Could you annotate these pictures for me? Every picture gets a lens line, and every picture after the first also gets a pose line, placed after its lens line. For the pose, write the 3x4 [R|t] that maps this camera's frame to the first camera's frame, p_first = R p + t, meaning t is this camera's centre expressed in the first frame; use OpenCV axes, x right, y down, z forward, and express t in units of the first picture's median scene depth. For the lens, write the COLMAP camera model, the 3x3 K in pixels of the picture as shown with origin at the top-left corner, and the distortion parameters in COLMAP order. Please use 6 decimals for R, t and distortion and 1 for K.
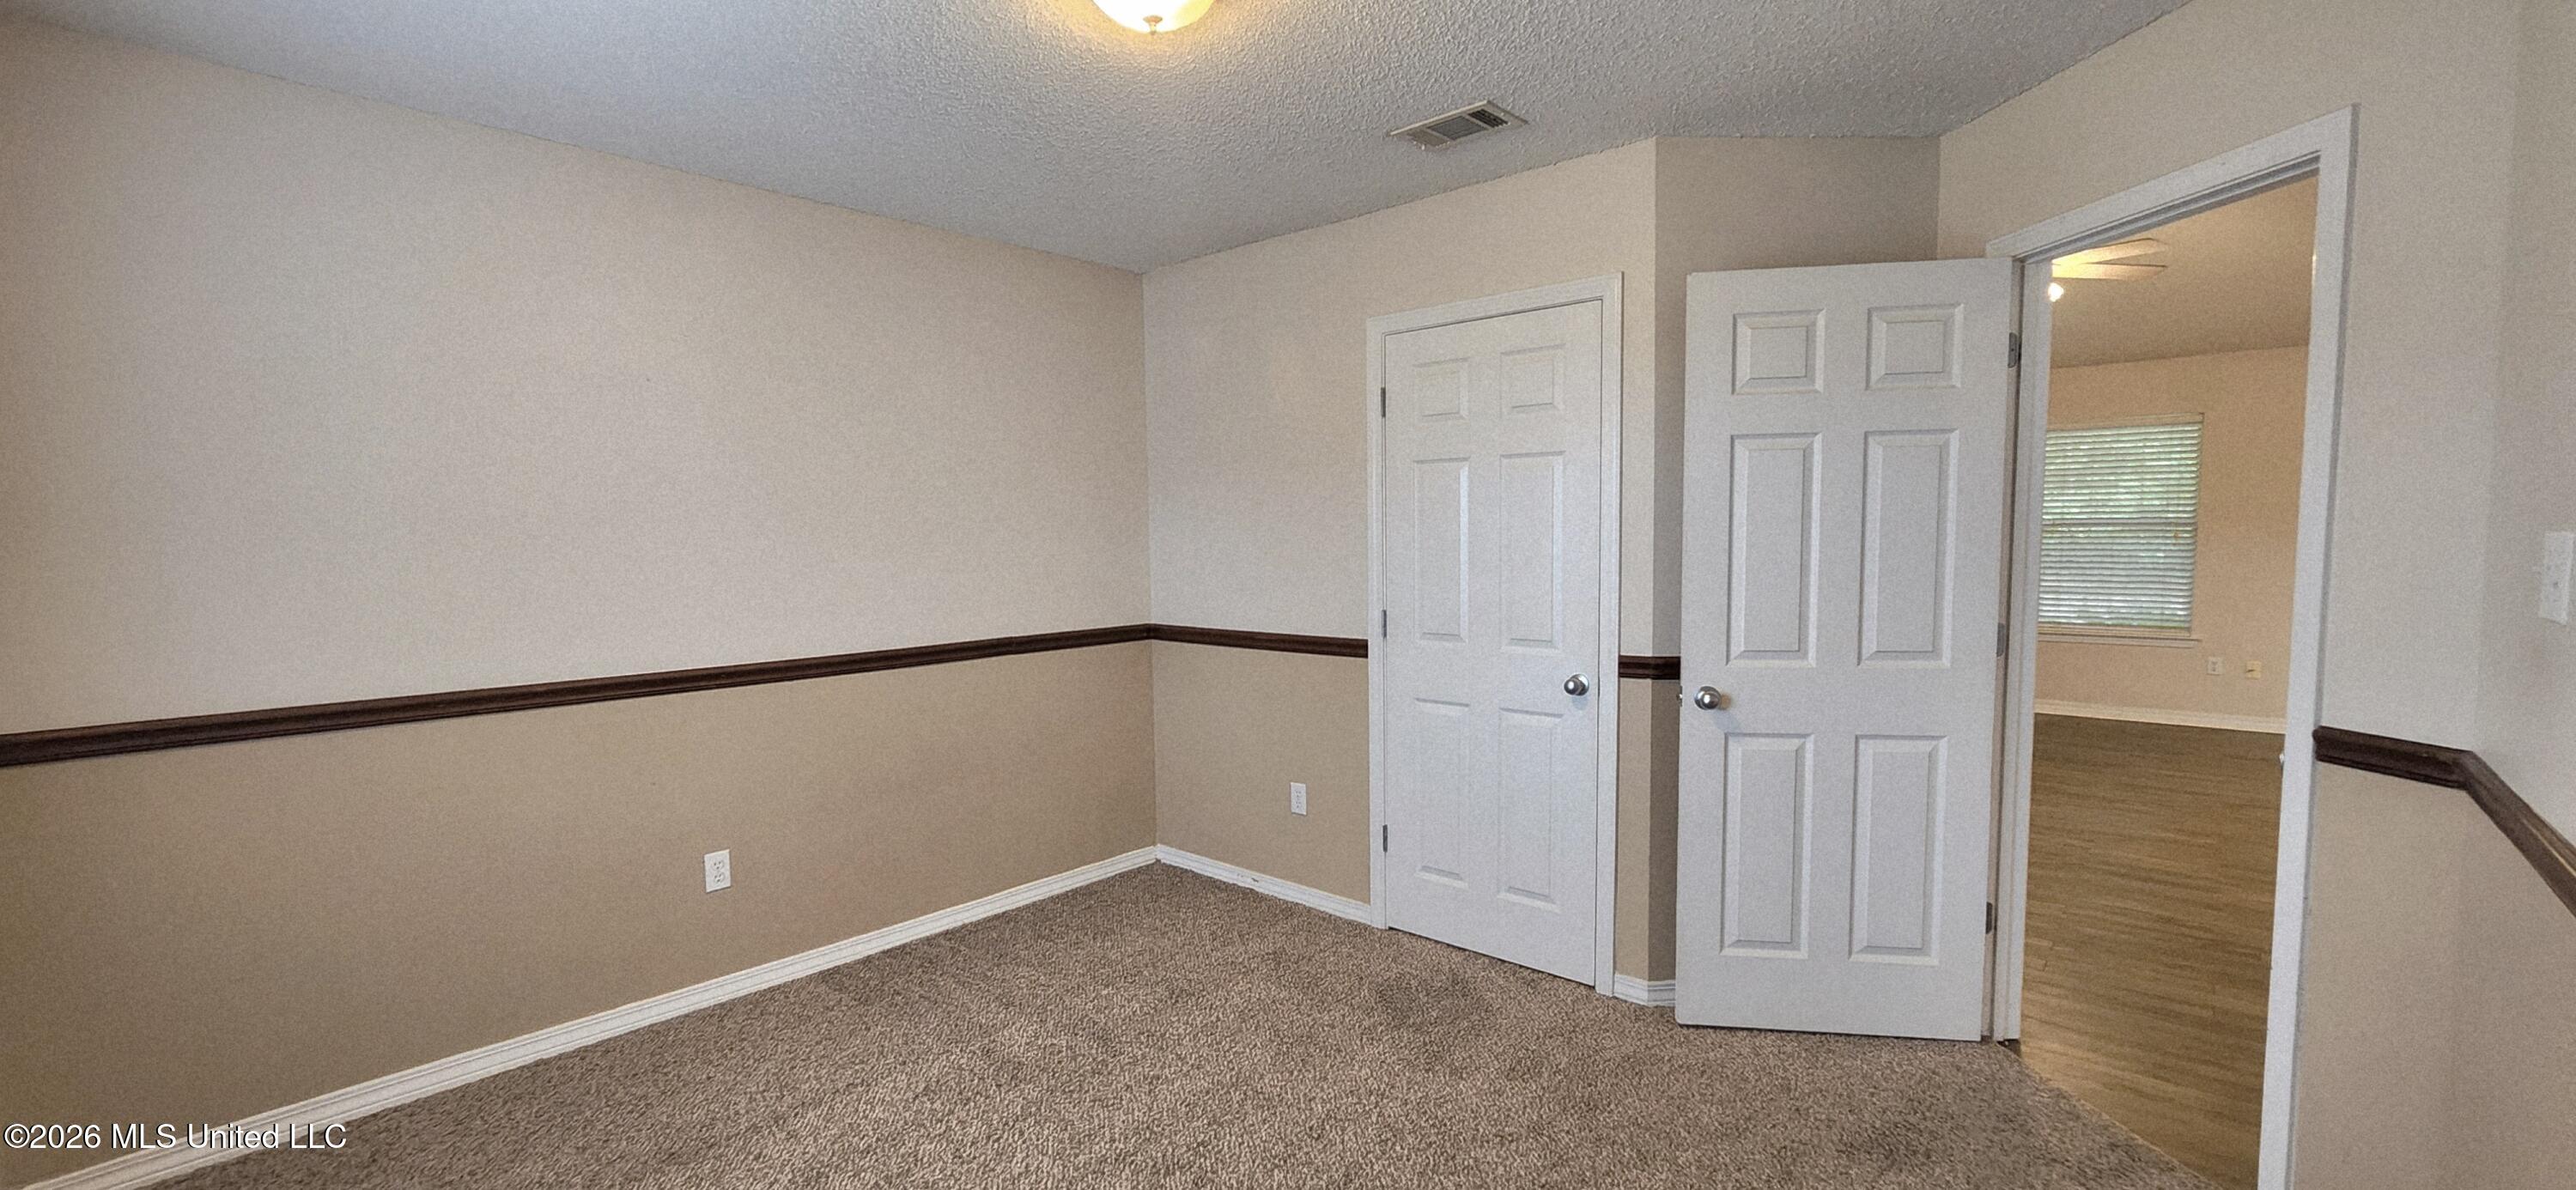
lens RADIAL K [[1064.5, 0, 1284.5], [0, 1064.5, 610.2], [0, 0, 1]] dist [0.000904, 0.000160]
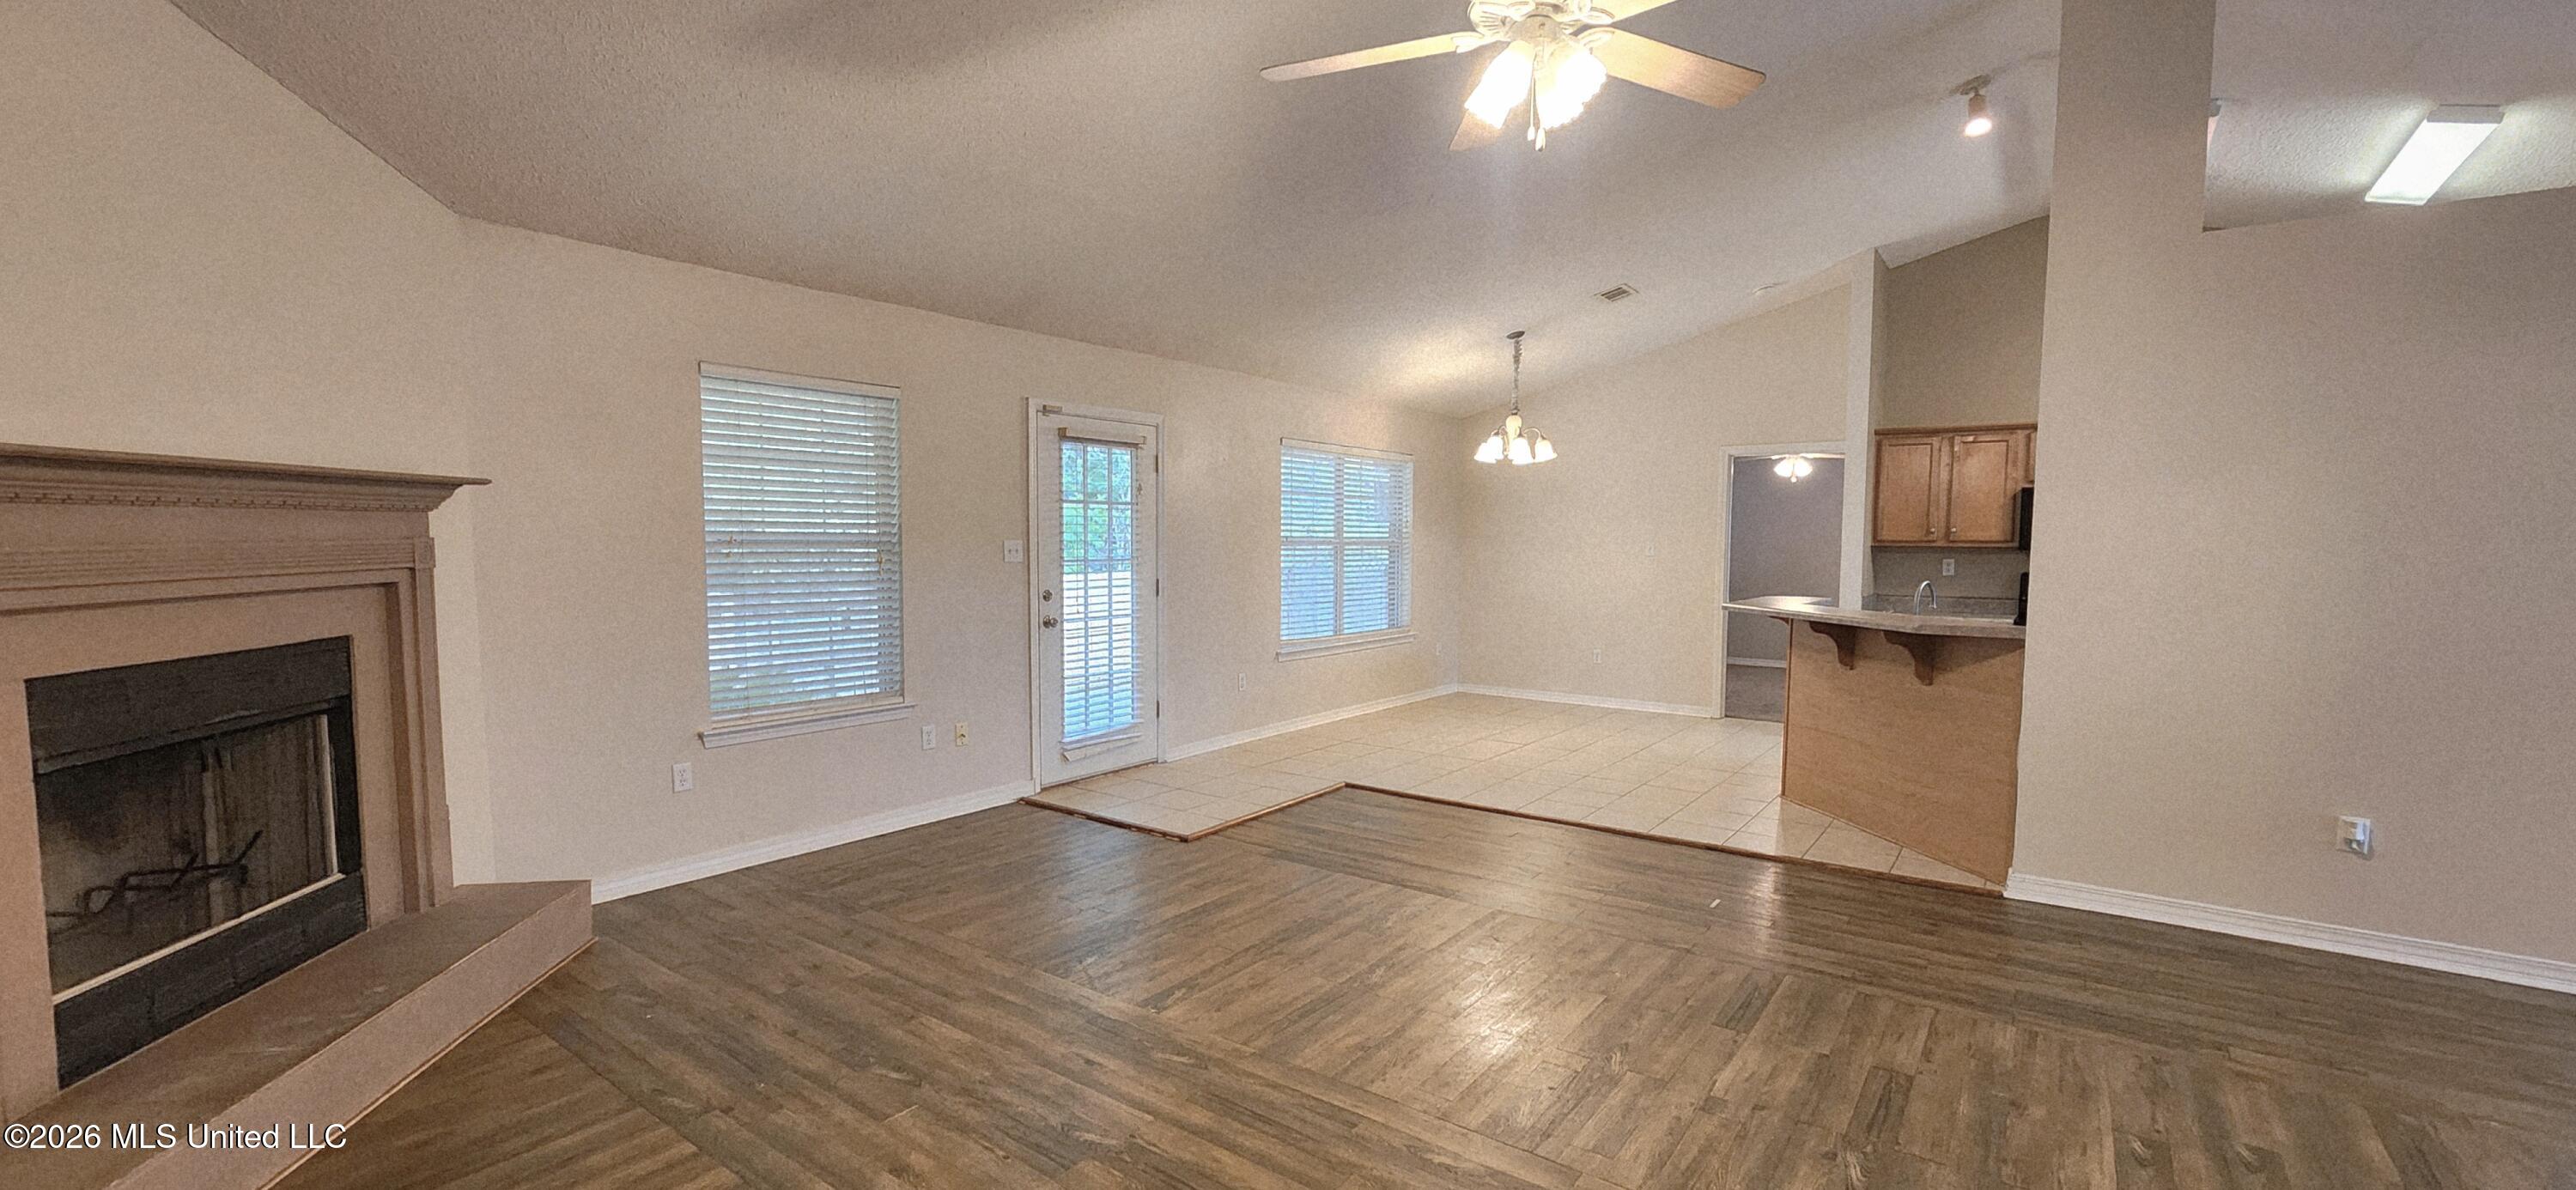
lens RADIAL K [[1064.5, 0, 1284.5], [0, 1064.5, 610.2], [0, 0, 1]] dist [0.000904, 0.000160]
pose [[-0.098780, -0.055032, 0.993586, 0.670346], [0.071313, 0.995511, 0.062229, -0.294269], [-0.992551, 0.077002, -0.094412, 3.965448]]
